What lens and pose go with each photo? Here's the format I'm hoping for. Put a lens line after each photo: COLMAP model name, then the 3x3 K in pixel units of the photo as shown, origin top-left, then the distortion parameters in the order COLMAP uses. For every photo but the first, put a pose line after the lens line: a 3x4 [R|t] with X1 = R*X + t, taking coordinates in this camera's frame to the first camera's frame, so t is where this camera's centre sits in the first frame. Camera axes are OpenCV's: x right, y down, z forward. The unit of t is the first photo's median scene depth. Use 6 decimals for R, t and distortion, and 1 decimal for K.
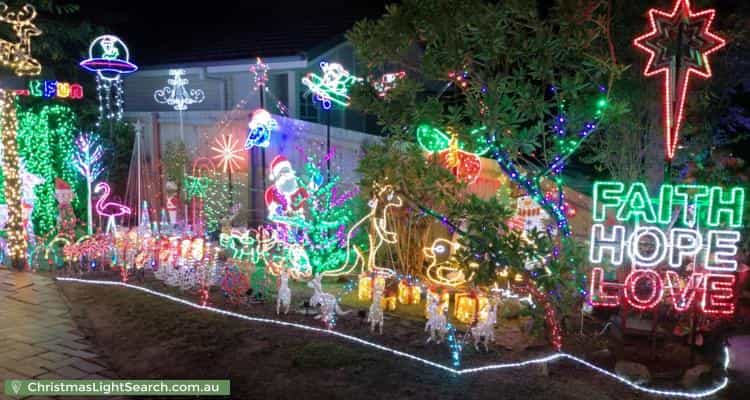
lens RADIAL K [[578.7, 0, 372.2], [0, 578.7, 205.3], [0, 0, 1]] dist [0.008477, -0.017981]
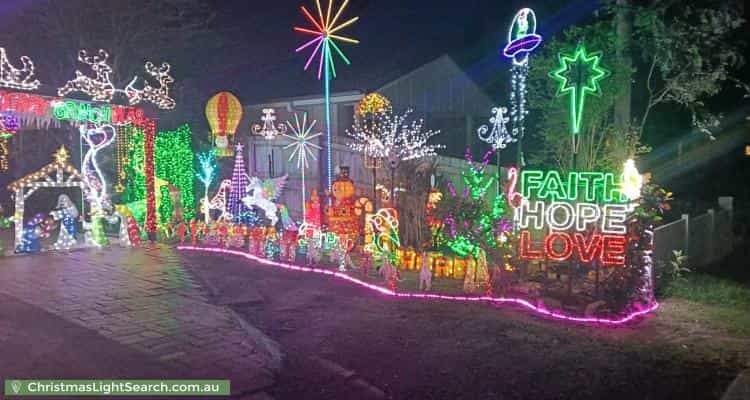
lens RADIAL K [[578.7, 0, 377.7], [0, 578.7, 202.8], [0, 0, 1]] dist [0.008477, -0.017981]
pose [[0.983396, -0.001073, -0.181469, 0.292956], [-0.008632, 0.998574, -0.052683, 0.117426], [0.181266, 0.053375, 0.981984, -0.477285]]
